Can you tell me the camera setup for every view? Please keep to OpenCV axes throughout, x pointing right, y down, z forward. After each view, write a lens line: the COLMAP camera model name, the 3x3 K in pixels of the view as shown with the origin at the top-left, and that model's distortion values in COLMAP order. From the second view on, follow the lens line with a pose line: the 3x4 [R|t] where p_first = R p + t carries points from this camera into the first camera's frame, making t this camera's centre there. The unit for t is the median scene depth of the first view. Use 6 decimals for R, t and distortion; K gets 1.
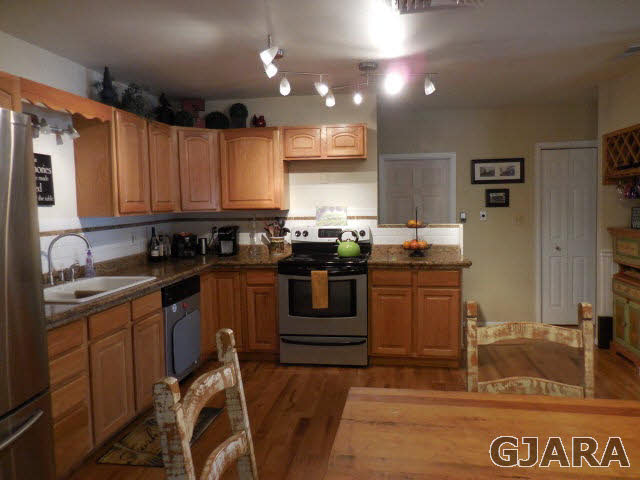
lens RADIAL K [[479.6, 0, 320.0], [0, 479.6, 240.0], [0, 0, 1]] dist [-0.019961, 0.005123]
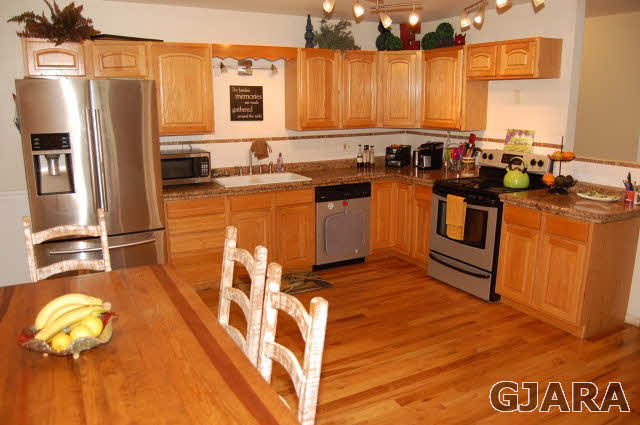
lens RADIAL K [[492.3, 0, 320.0], [0, 492.3, 212.5], [0, 0, 1]] dist [-0.090405, -0.003986]
pose [[0.611300, 0.189501, -0.768376, 0.600695], [-0.071282, 0.980146, 0.185020, -0.068285], [0.788182, -0.058331, 0.612671, 0.153135]]
